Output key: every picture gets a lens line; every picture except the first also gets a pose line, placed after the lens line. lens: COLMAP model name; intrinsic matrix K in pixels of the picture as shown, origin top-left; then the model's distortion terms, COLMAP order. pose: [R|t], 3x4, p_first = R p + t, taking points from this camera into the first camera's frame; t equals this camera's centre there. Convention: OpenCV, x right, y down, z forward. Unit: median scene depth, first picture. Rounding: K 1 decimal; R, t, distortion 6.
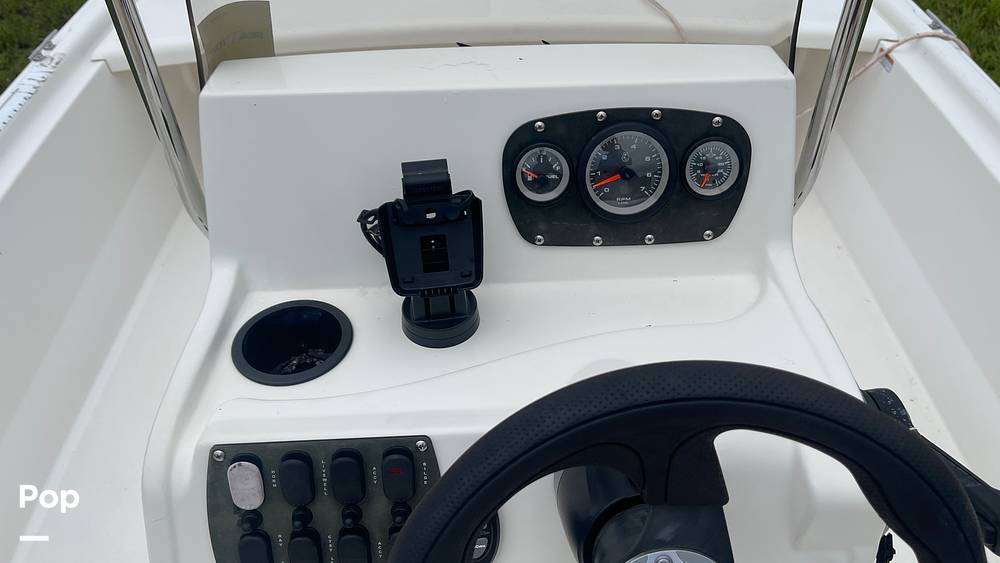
lens RADIAL K [[795.5, 0, 498.9], [0, 795.5, 295.5], [0, 0, 1]] dist [0.045630, -0.118019]
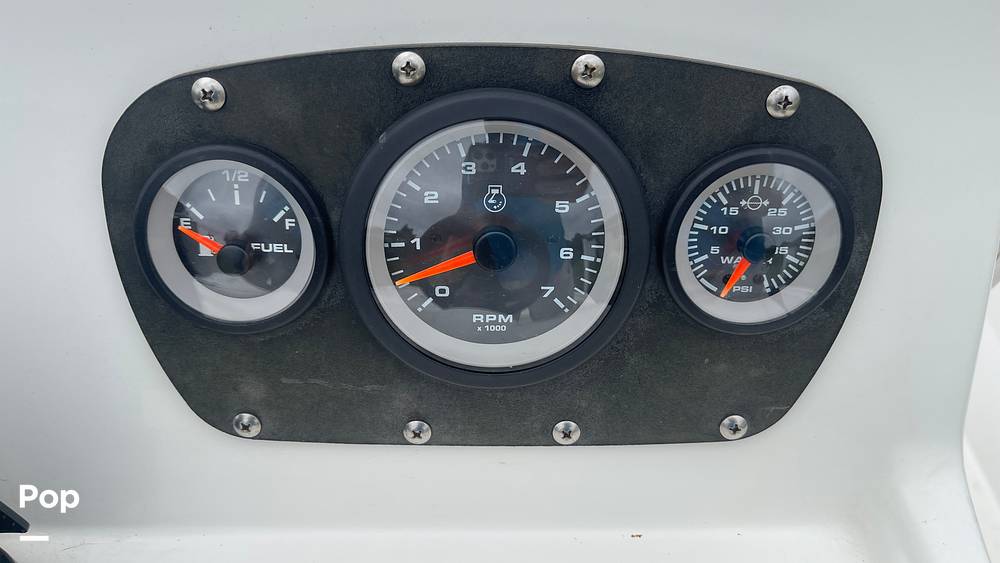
lens RADIAL K [[795.5, 0, 498.9], [0, 795.5, 295.5], [0, 0, 1]] dist [0.045630, -0.118019]
pose [[0.999176, 0.040455, -0.003378, 0.162467], [-0.040414, 0.999118, 0.011380, -0.136998], [0.003835, -0.011234, 0.999930, 0.668140]]
